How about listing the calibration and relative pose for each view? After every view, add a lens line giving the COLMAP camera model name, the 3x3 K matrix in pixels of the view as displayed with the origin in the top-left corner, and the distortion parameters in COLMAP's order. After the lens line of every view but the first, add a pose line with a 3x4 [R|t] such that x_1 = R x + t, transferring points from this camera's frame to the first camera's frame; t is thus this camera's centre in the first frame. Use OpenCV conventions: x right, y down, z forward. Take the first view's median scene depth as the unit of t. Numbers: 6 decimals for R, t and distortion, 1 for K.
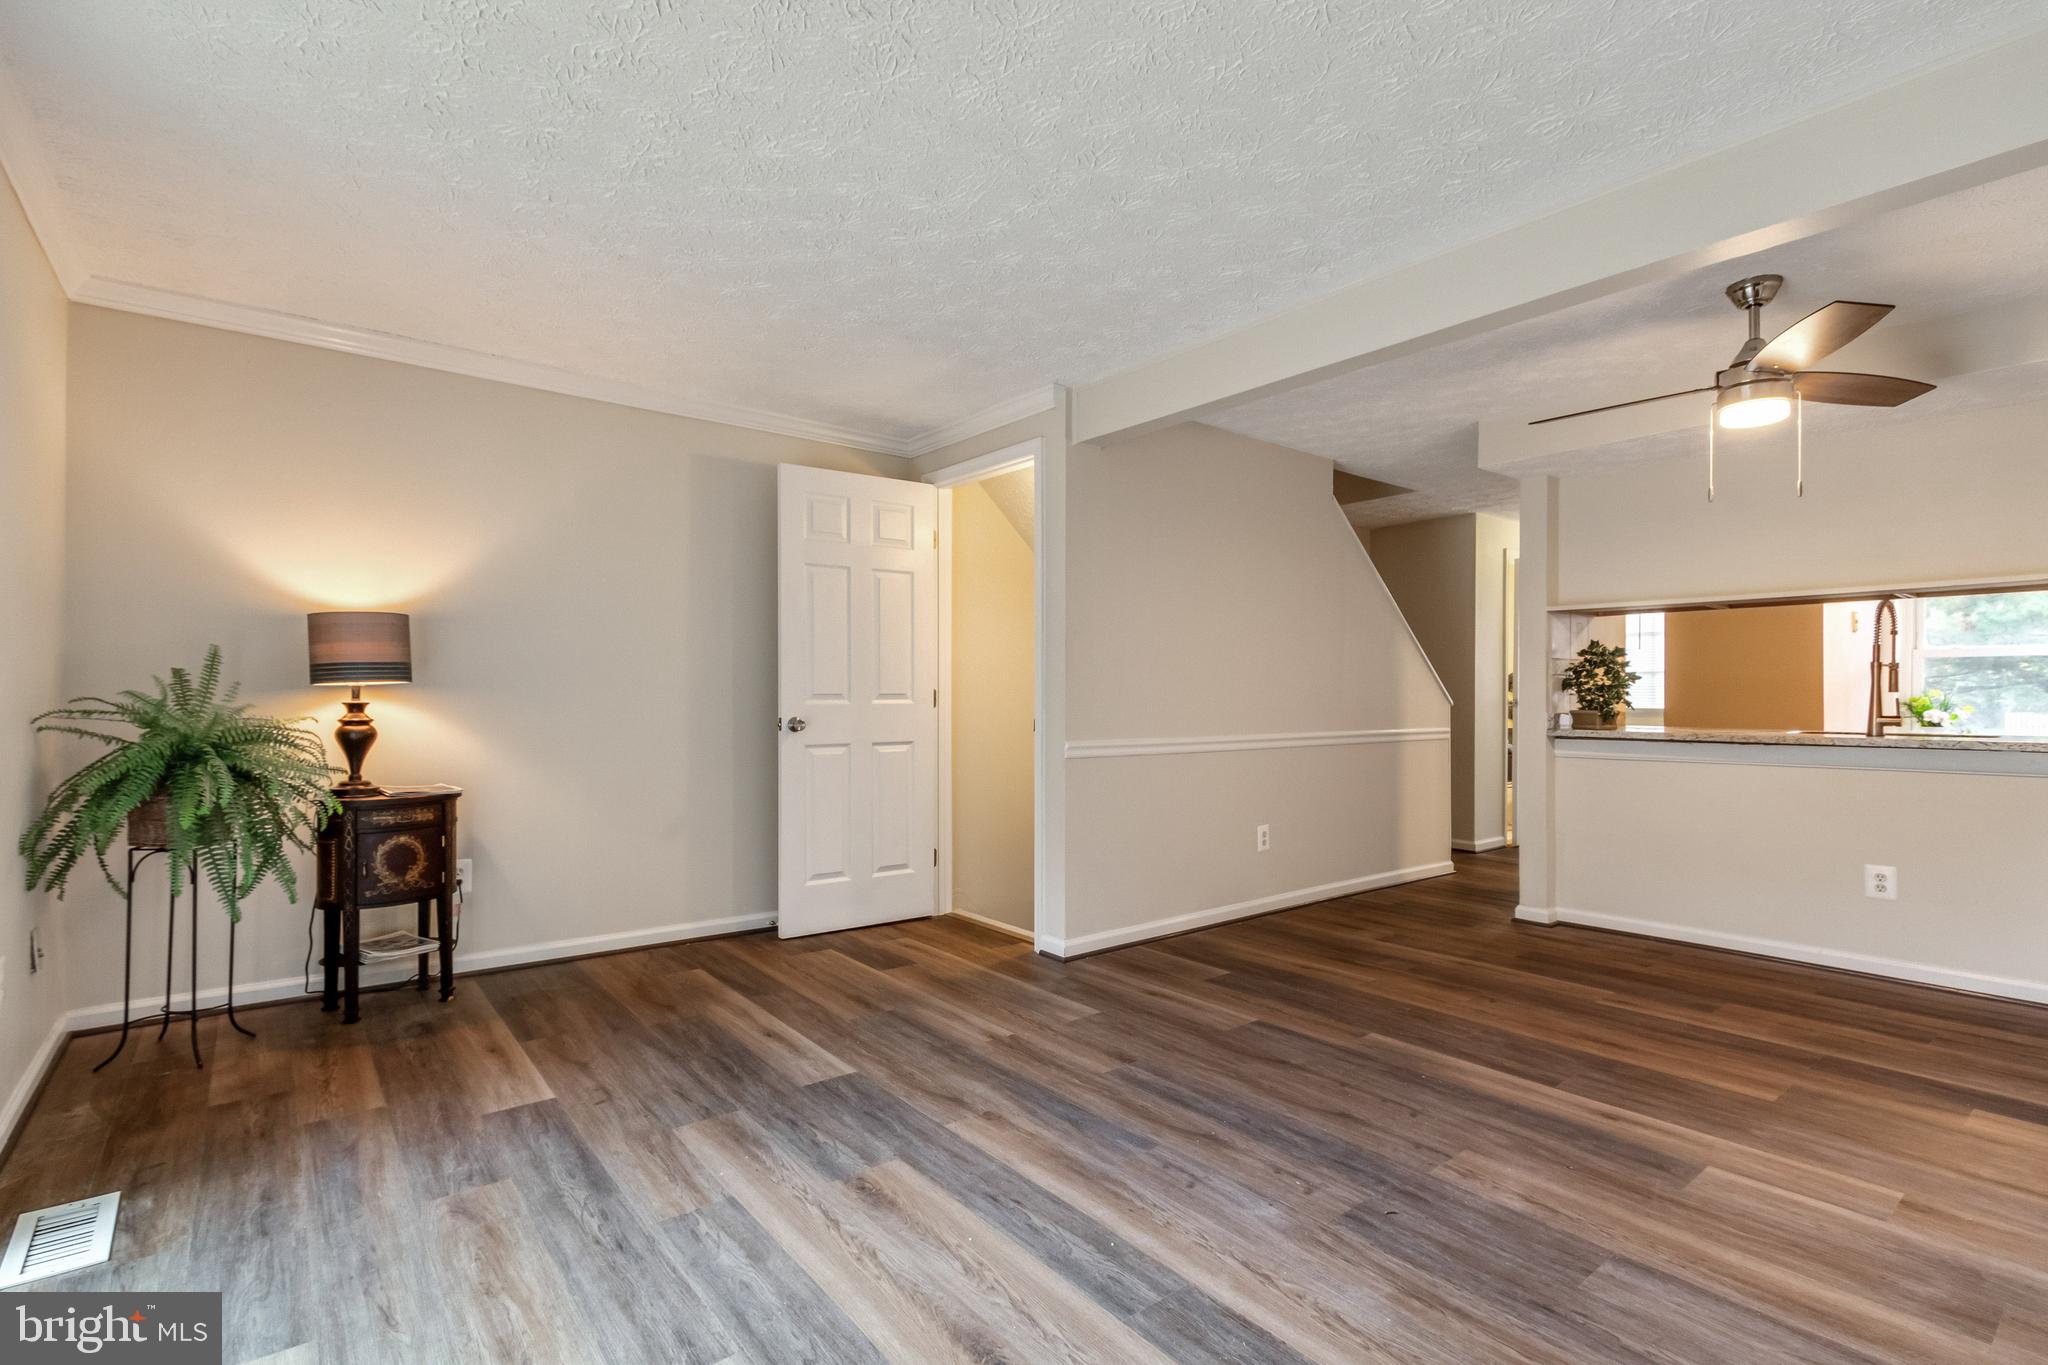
lens RADIAL K [[949.2, 0, 1016.8], [0, 949.2, 689.3], [0, 0, 1]] dist [0.008461, -0.000122]
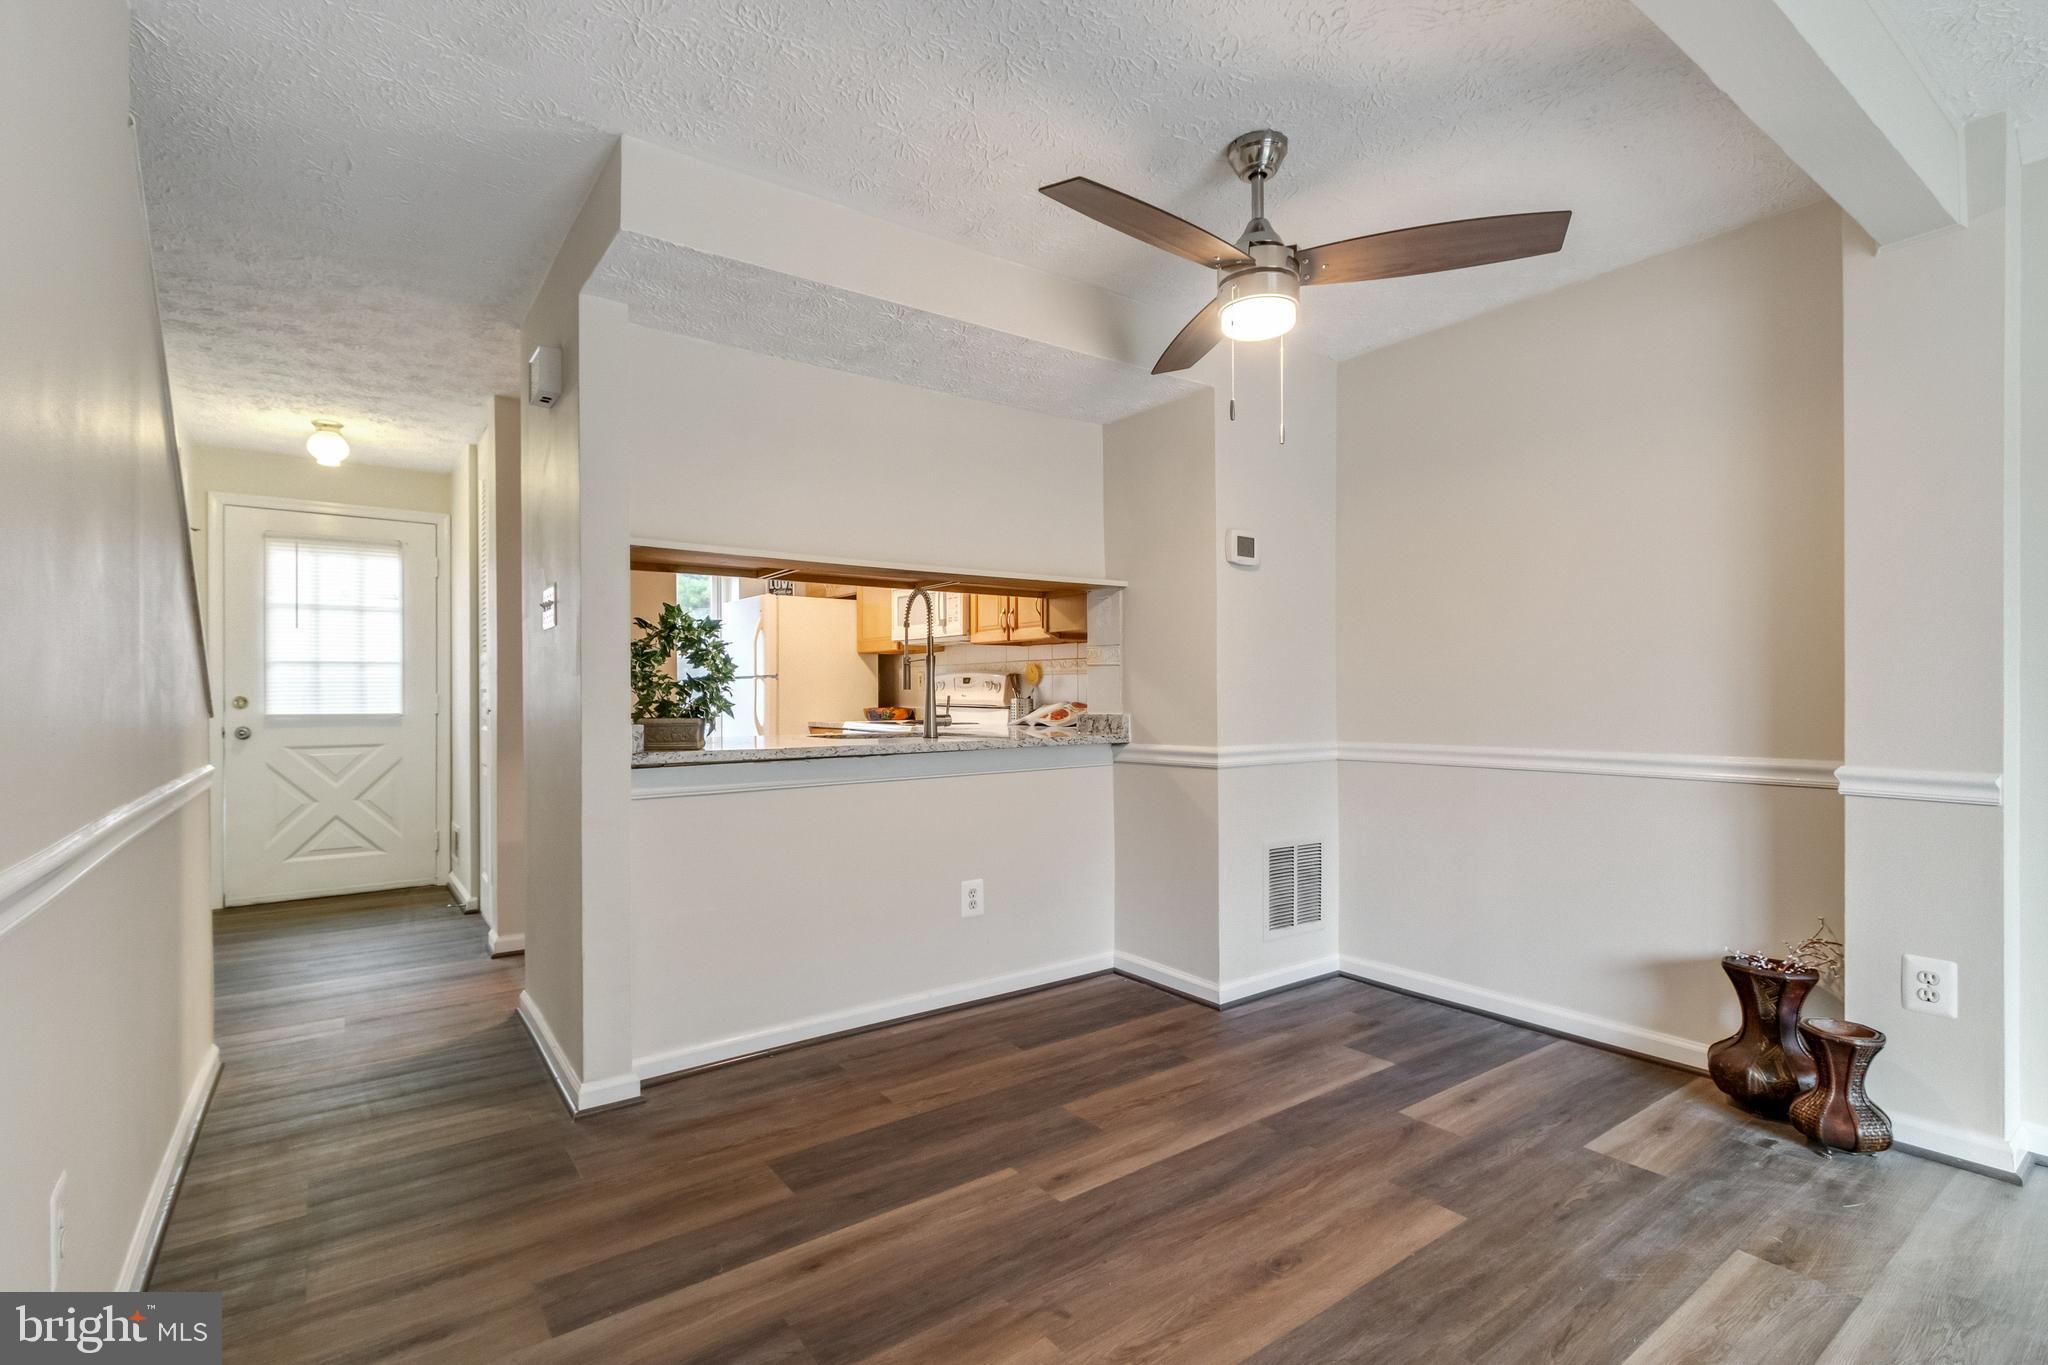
lens RADIAL K [[938.5, 0, 1004.6], [0, 938.5, 701.4], [0, 0, 1]] dist [0.007497, 0.000009]
pose [[0.049884, -0.009351, 0.998711, 0.015662], [-0.001123, 0.999955, 0.009419, 0.007285], [-0.998754, -0.001592, 0.049871, 1.114390]]
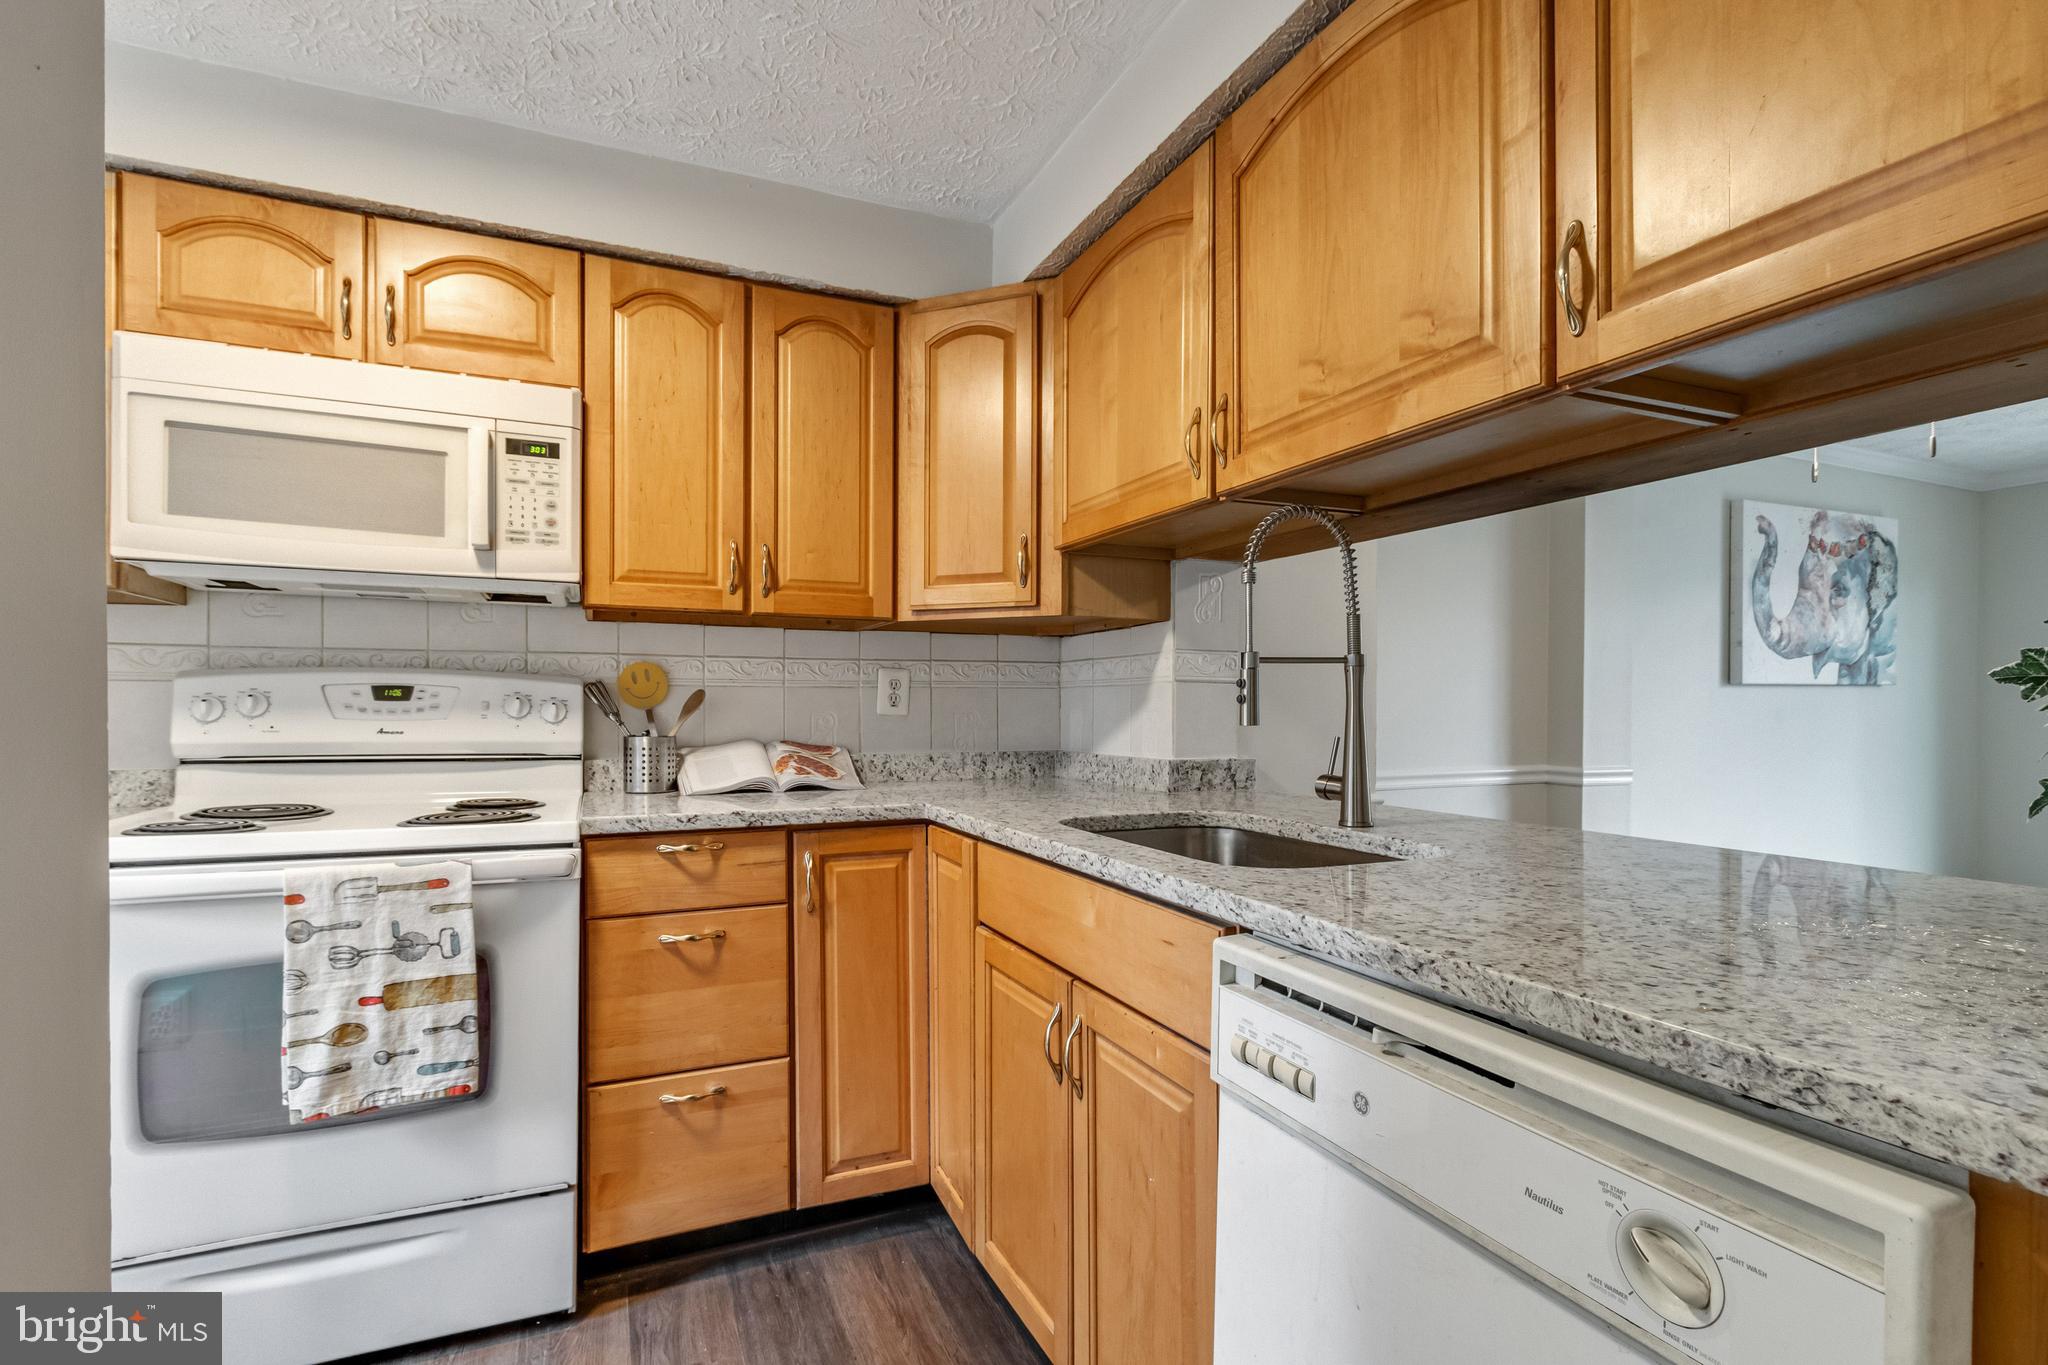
lens RADIAL K [[976.8, 0, 1028.5], [0, 976.8, 702.3], [0, 0, 1]] dist [0.001601, -0.000462]
pose [[-0.966904, -0.004257, 0.255104, 1.167326], [-0.005665, 0.999972, -0.004786, -0.007103], [-0.255077, -0.006073, -0.966902, 1.853843]]
